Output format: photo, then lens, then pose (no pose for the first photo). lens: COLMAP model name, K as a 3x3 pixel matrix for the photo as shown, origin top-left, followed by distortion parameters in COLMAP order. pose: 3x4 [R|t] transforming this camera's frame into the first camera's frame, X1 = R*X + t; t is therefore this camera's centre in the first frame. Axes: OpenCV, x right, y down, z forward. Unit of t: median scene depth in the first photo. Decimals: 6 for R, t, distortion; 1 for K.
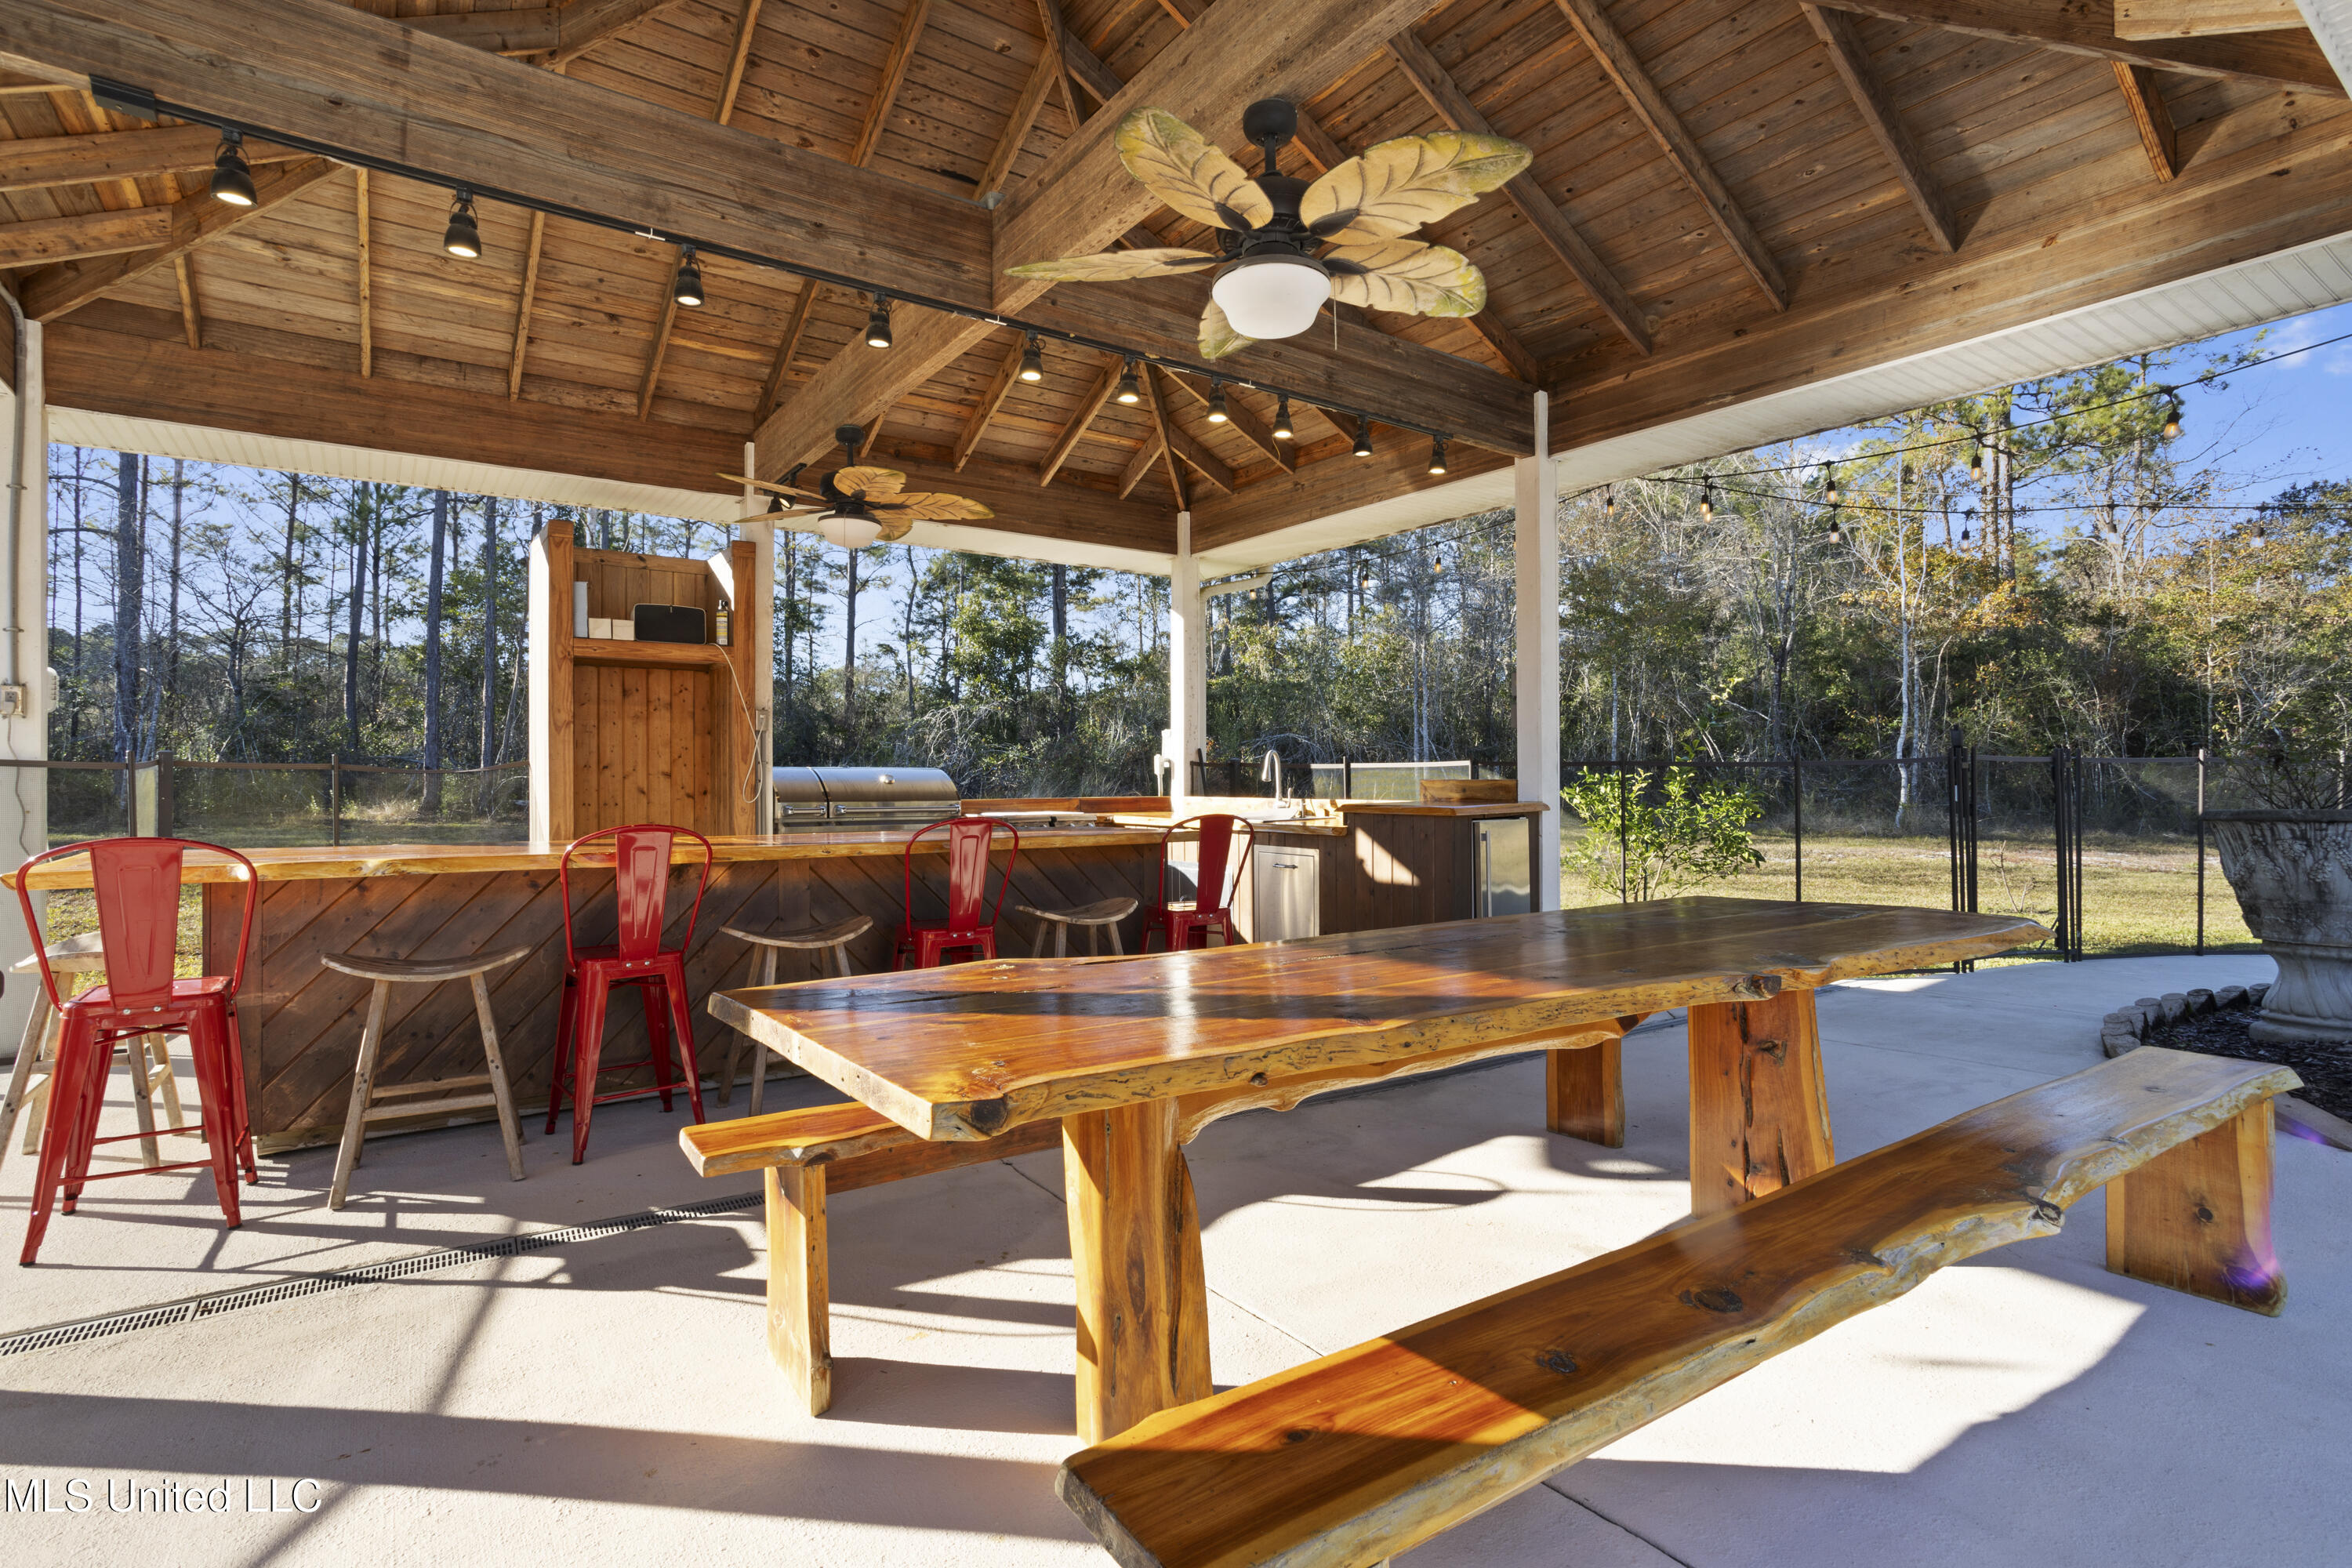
lens RADIAL K [[1141.8, 0, 1176.0], [0, 1141.8, 783.2], [0, 0, 1]] dist [0.000523, 0.001889]
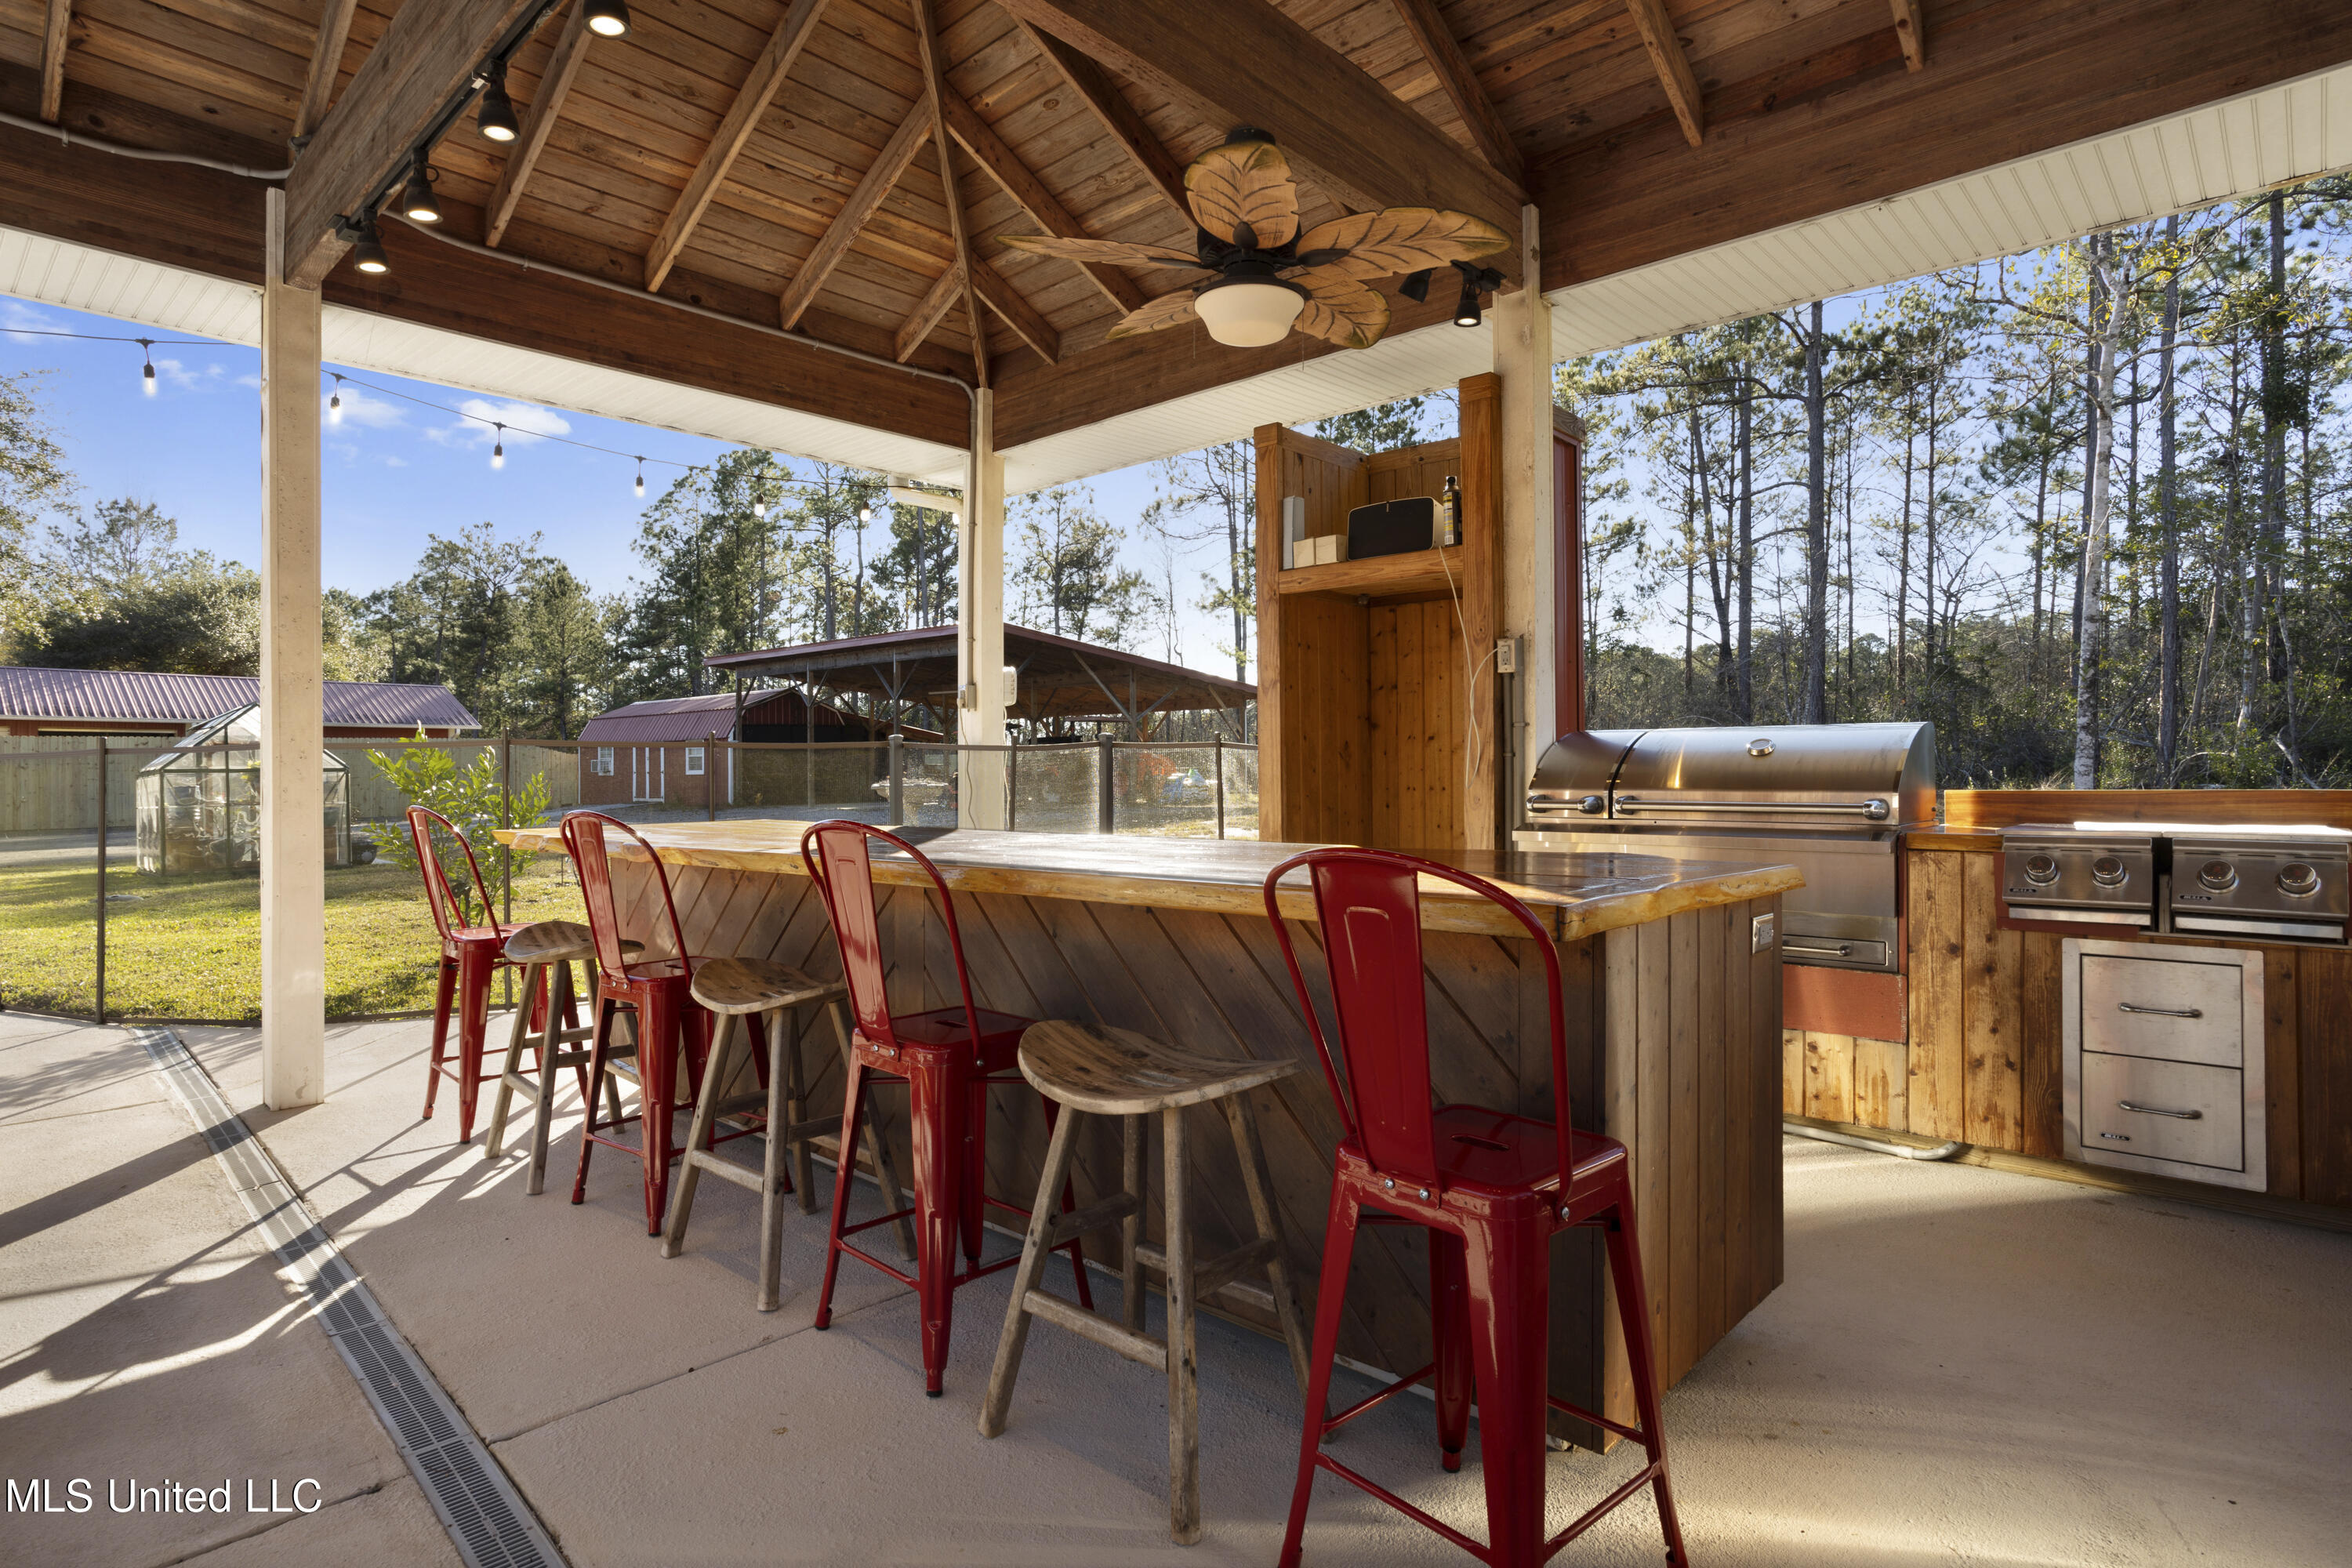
lens RADIAL K [[1228.0, 0, 1177.5], [0, 1228.0, 773.9], [0, 0, 1]] dist [0.004703, 0.001994]
pose [[0.202312, 0.003301, -0.979316, 0.531535], [0.000848, 0.999993, 0.003546, 0.015837], [0.979321, -0.001548, 0.202308, 1.440885]]
